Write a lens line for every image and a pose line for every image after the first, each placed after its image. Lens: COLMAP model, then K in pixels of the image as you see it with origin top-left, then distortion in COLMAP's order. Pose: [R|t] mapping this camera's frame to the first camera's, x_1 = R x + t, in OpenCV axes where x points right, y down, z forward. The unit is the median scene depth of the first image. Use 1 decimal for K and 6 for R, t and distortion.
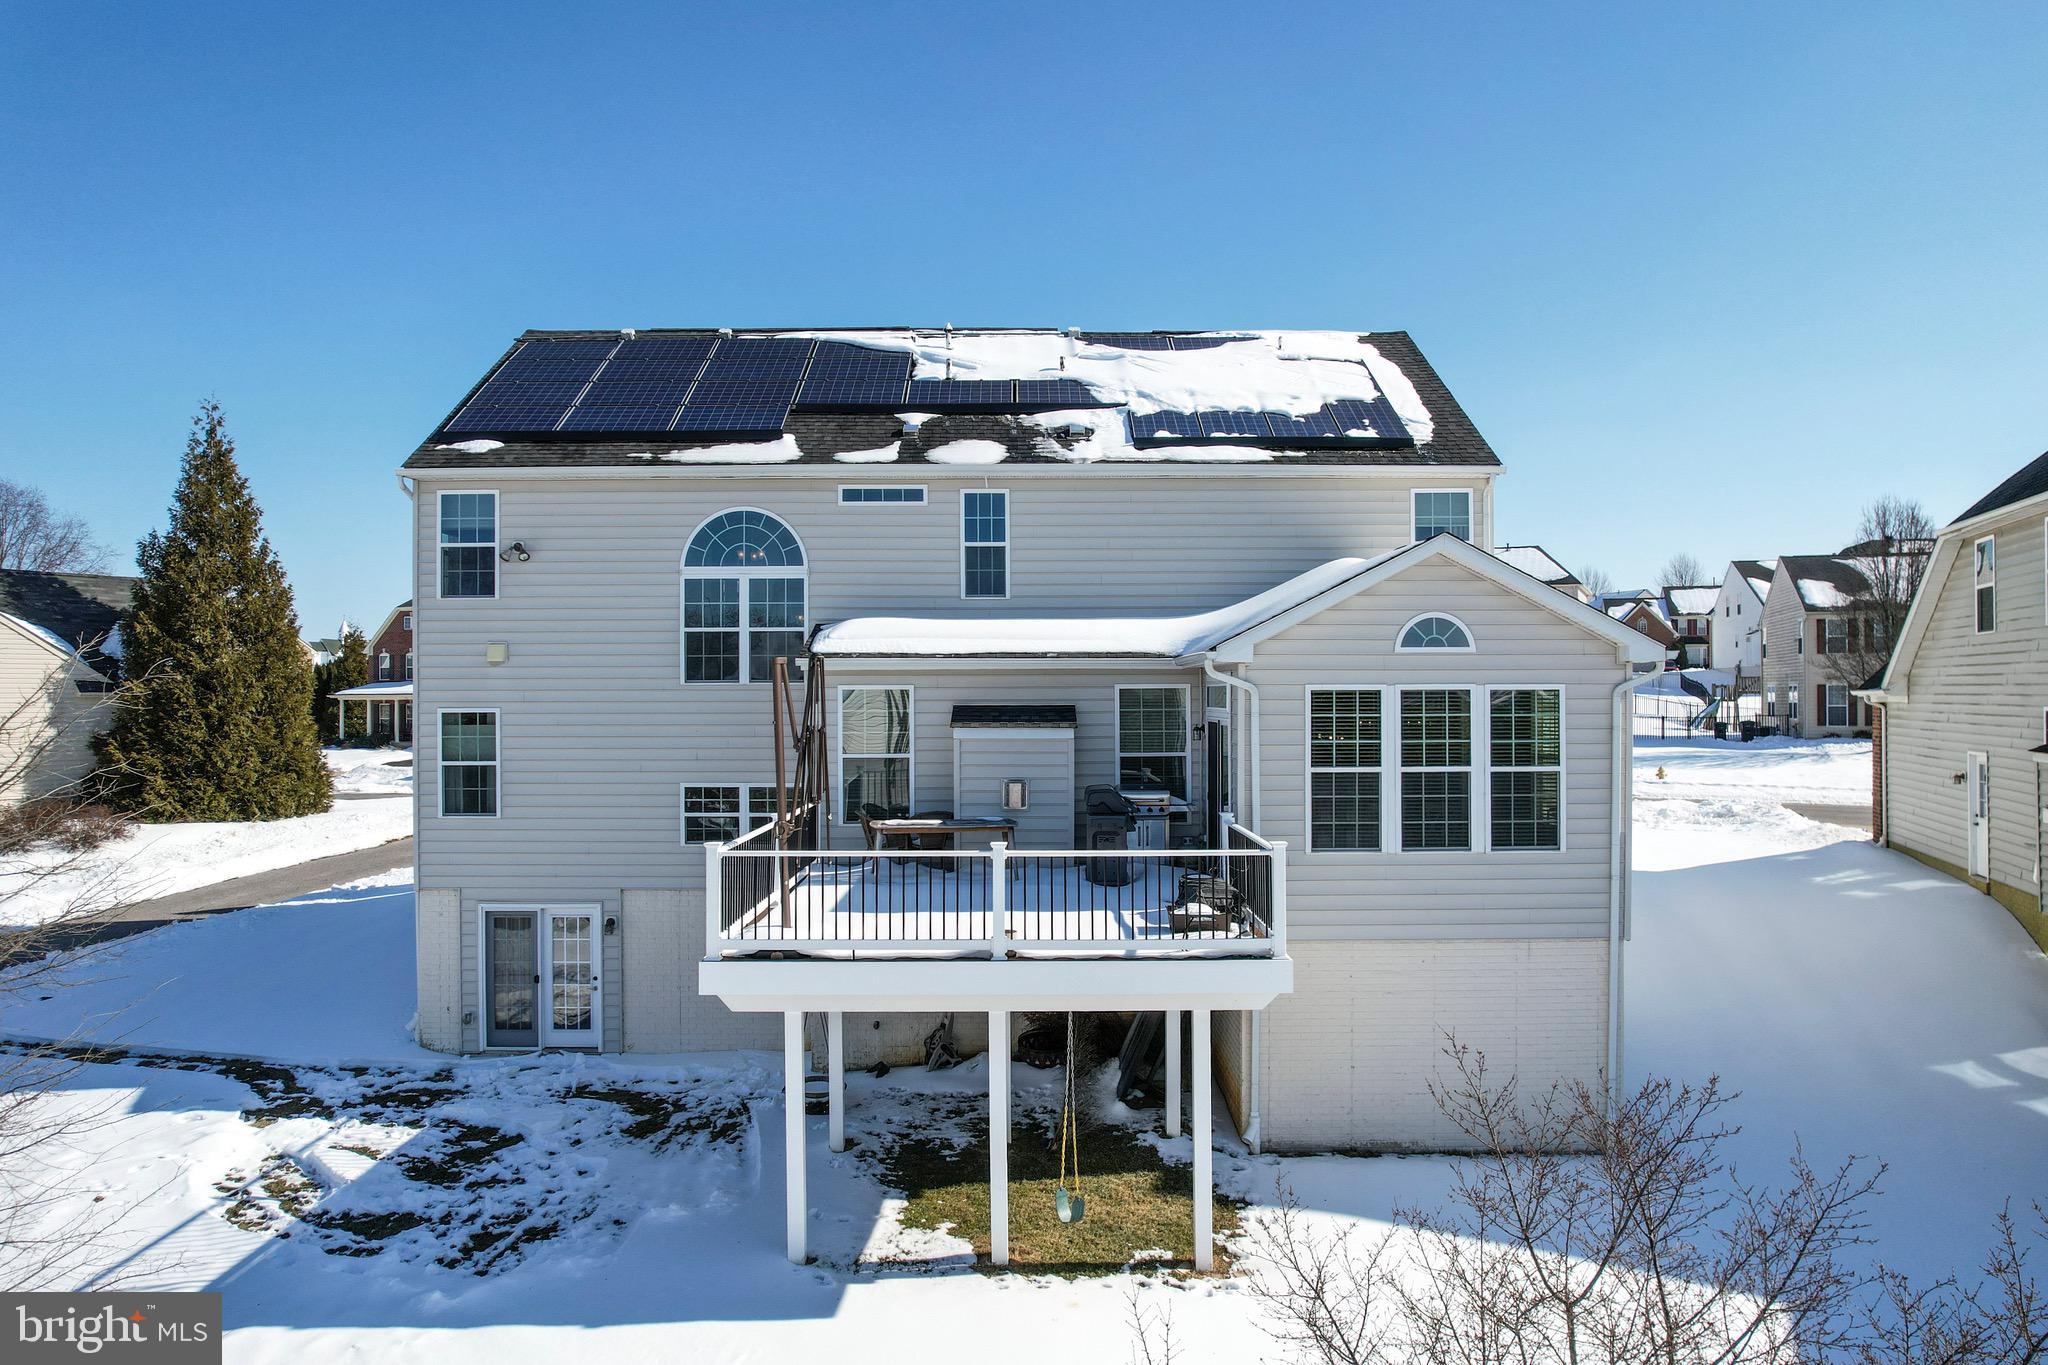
lens RADIAL K [[1350.5, 0, 1049.3], [0, 1350.5, 693.9], [0, 0, 1]] dist [-0.070706, 0.055019]
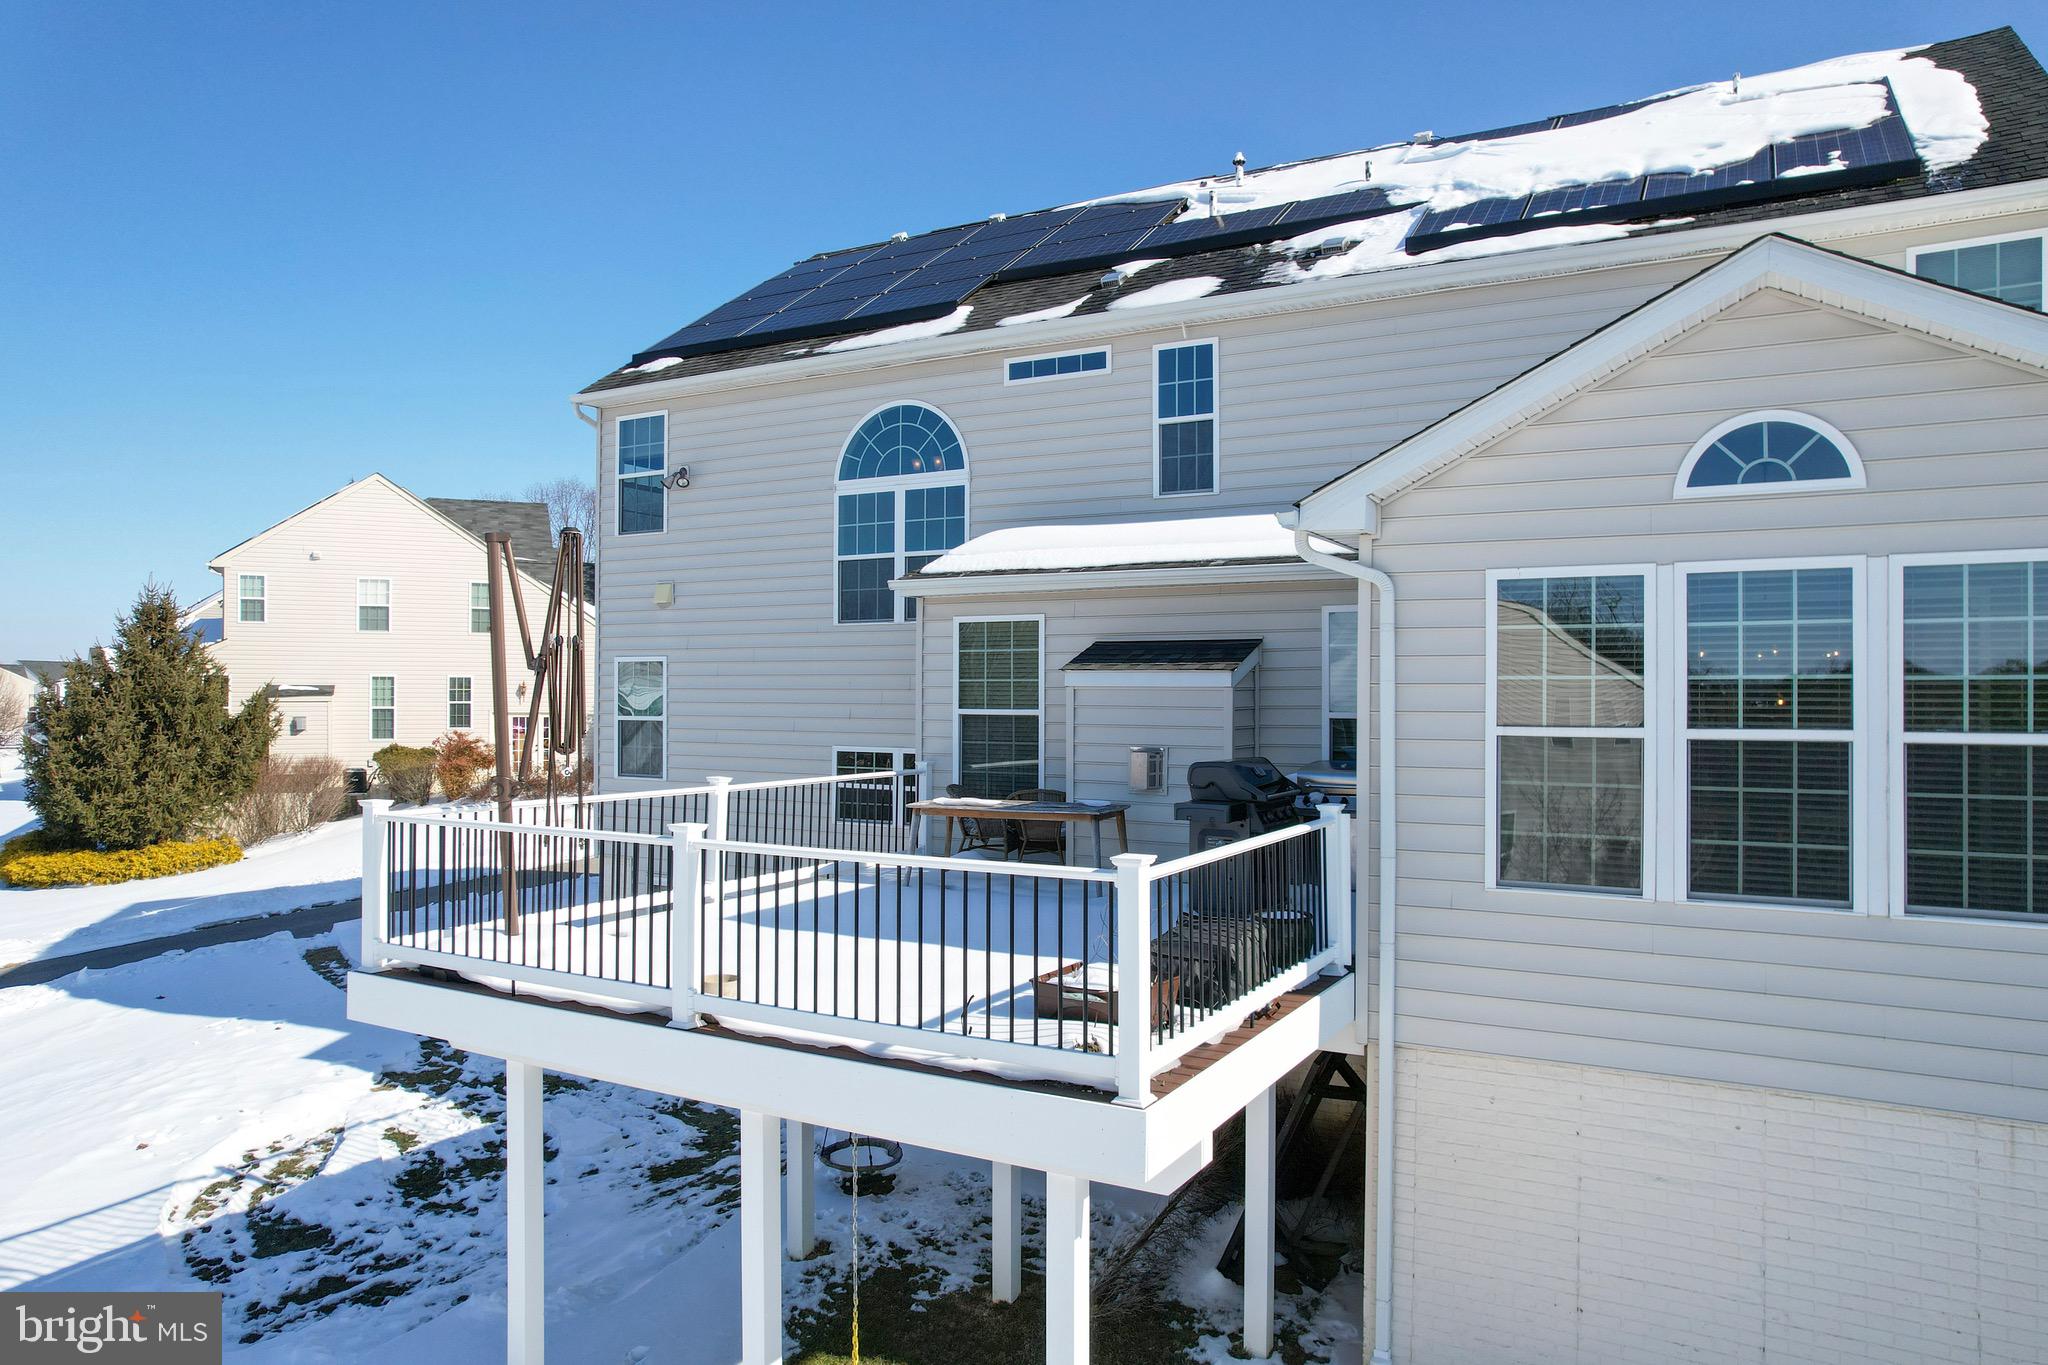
lens RADIAL K [[1328.7, 0, 1018.8], [0, 1328.7, 692.2], [0, 0, 1]] dist [-0.069614, 0.057746]
pose [[0.864746, 0.004272, -0.502191, 0.250396], [-0.004637, 0.999989, 0.000521, 0.035943], [0.502187, 0.001878, 0.864757, 0.394820]]
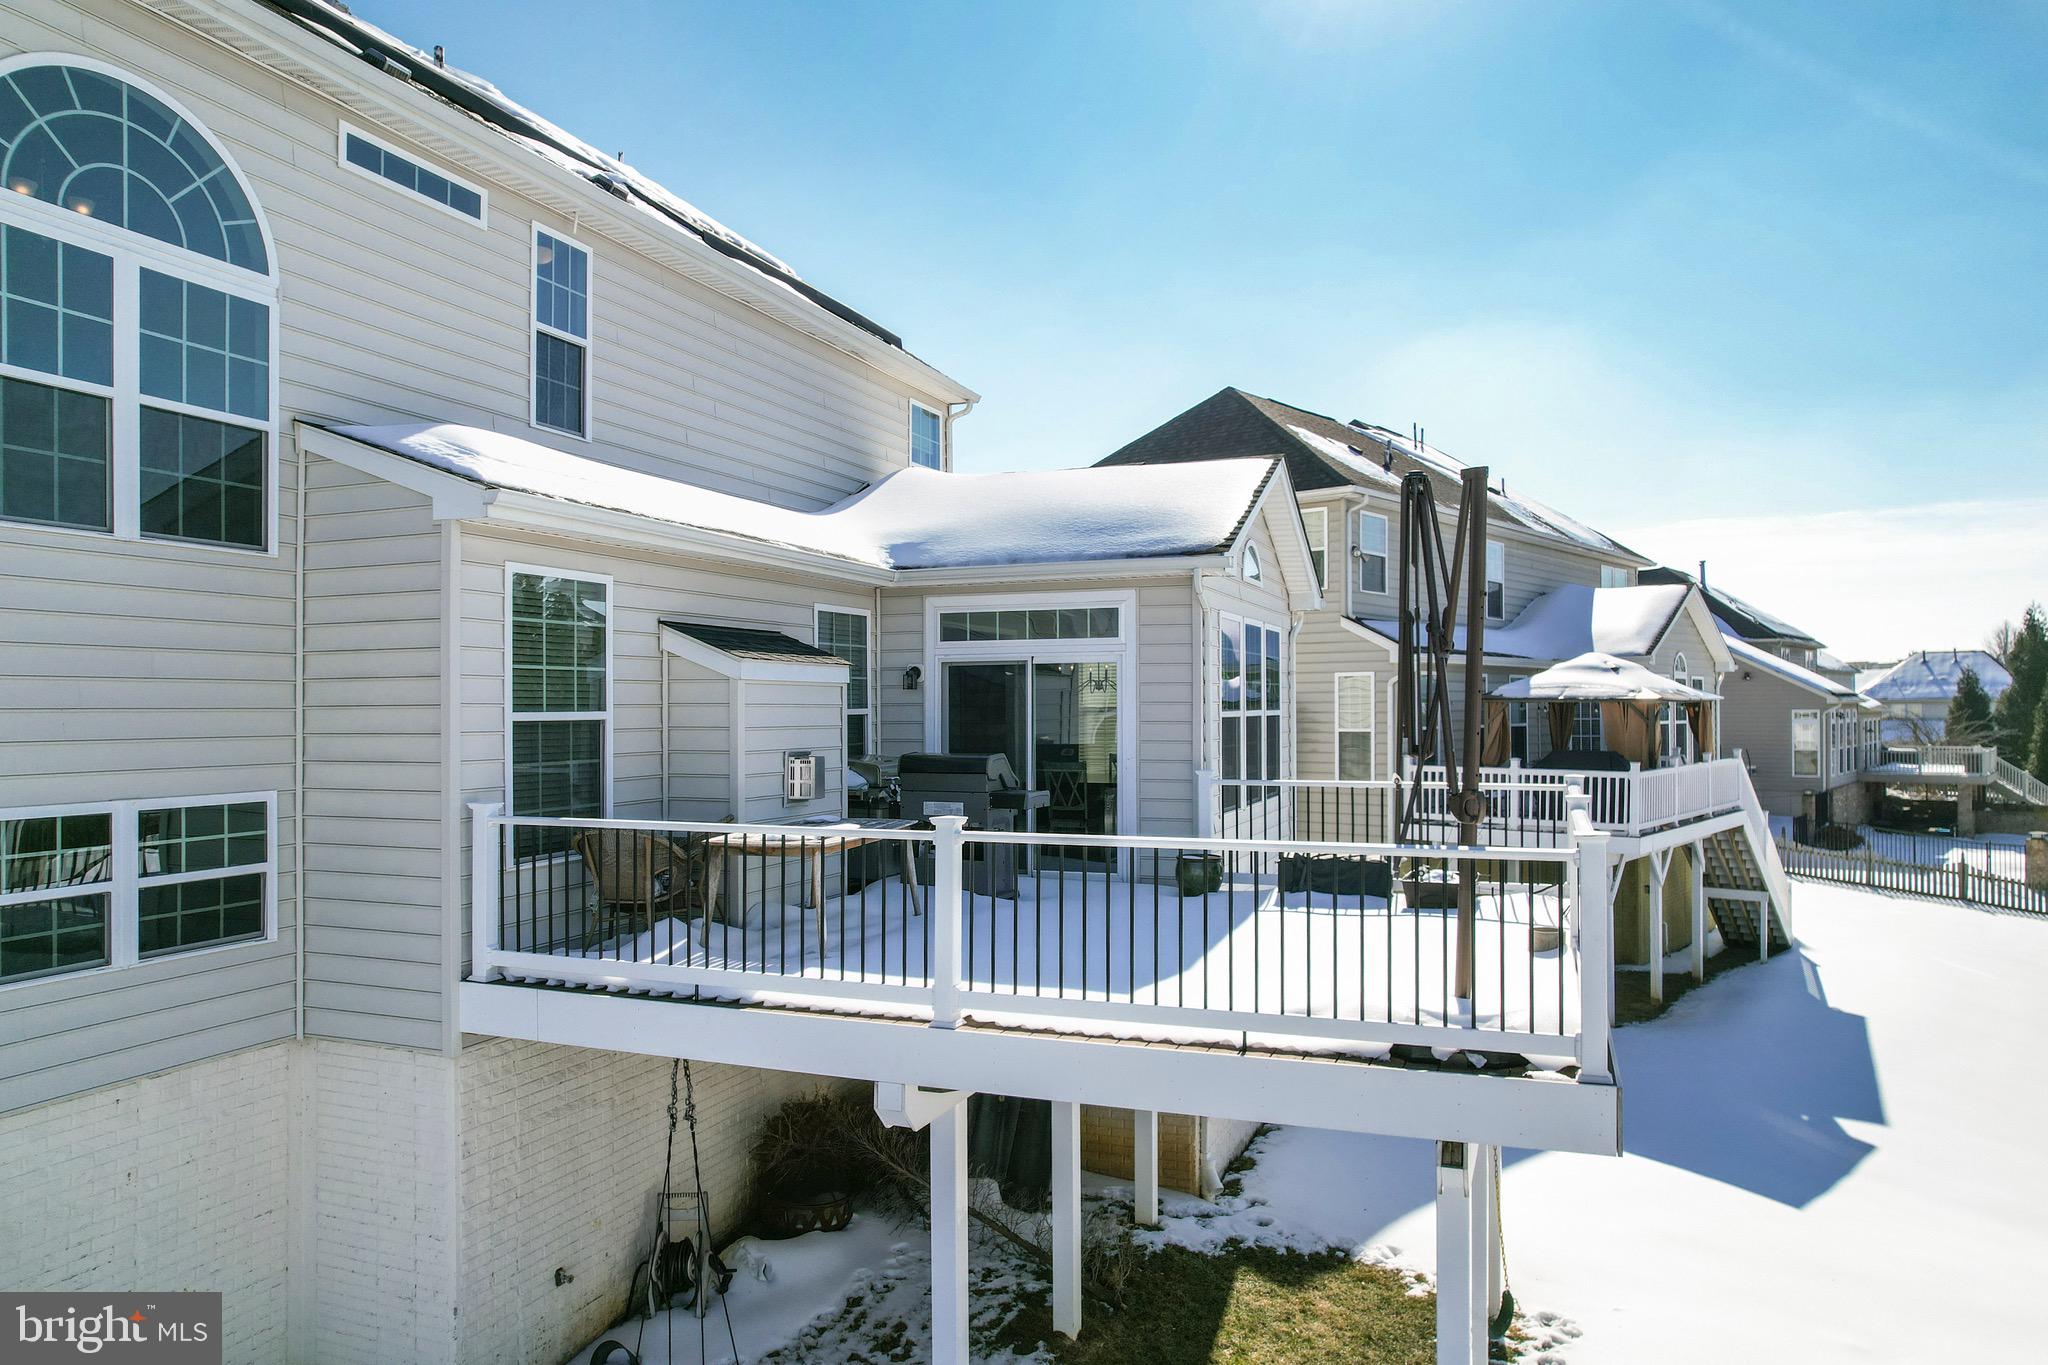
lens RADIAL K [[1325.6, 0, 1020.1], [0, 1325.6, 703.8], [0, 0, 1]] dist [-0.064827, 0.060693]
pose [[0.398725, 0.002151, 0.917068, -0.512250], [-0.006528, 0.999979, 0.000492, 0.041800], [-0.917047, -0.006182, 0.398731, 0.681908]]
